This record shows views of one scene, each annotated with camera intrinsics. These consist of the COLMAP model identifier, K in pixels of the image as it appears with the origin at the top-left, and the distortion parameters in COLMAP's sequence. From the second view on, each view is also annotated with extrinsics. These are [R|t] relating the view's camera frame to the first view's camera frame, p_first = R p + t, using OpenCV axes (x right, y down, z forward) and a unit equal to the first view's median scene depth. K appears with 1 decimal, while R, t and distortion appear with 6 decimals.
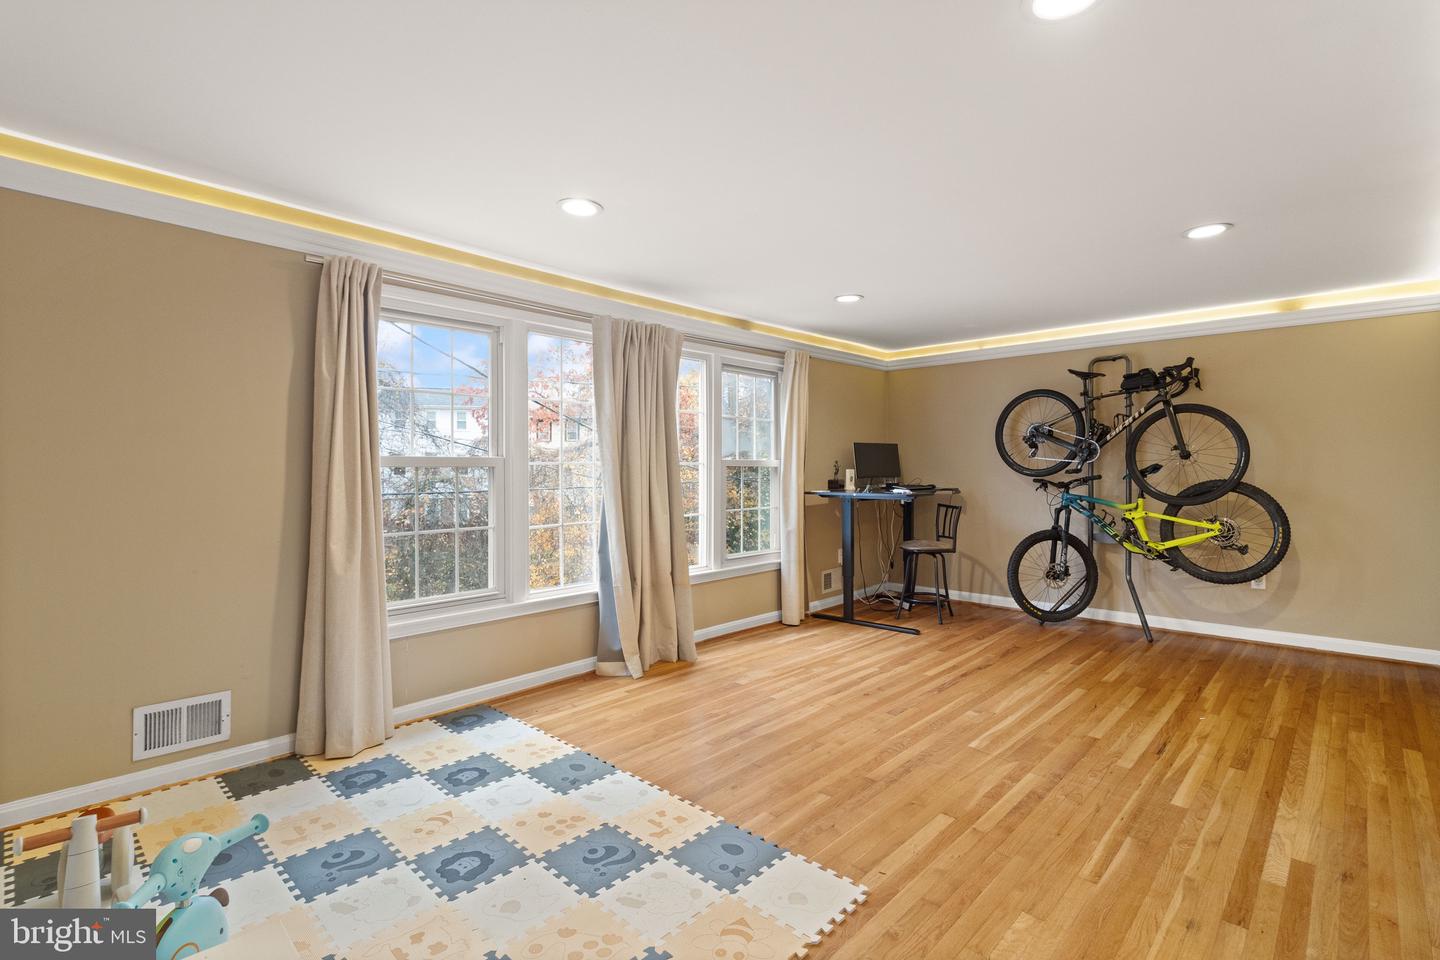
lens RADIAL K [[672.0, 0, 717.3], [0, 672.0, 455.6], [0, 0, 1]] dist [0.003245, -0.000143]
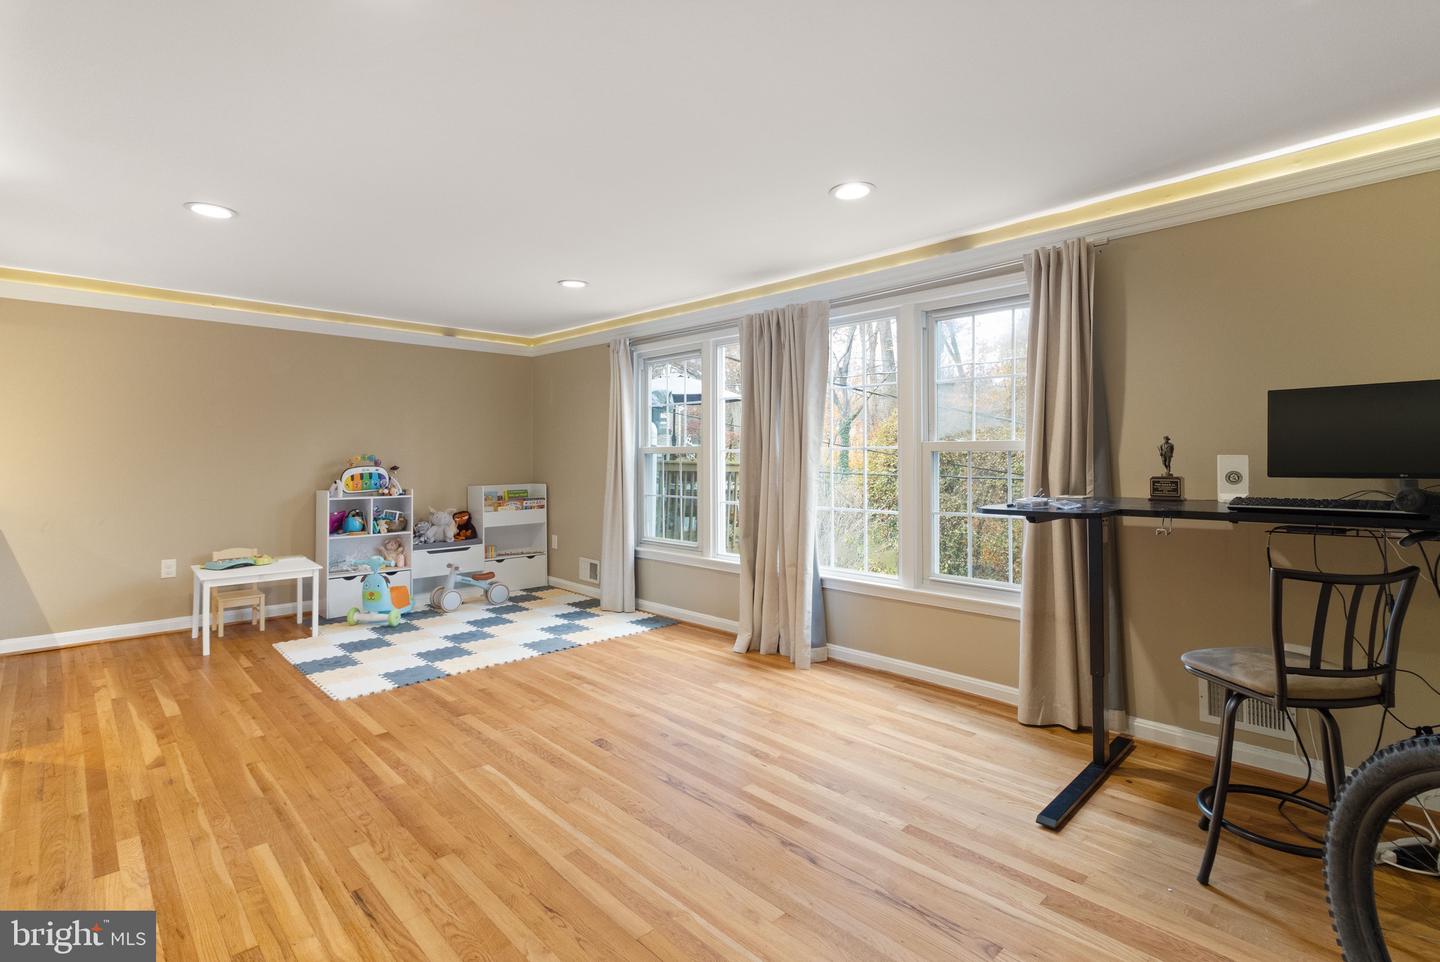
lens RADIAL K [[672.0, 0, 717.3], [0, 672.0, 456.6], [0, 0, 1]] dist [0.003245, -0.000143]
pose [[-0.036911, 0.003848, -0.999311, 1.225806], [0.024427, 0.999697, 0.002947, 0.021729], [0.999020, -0.024301, -0.036994, 1.310876]]
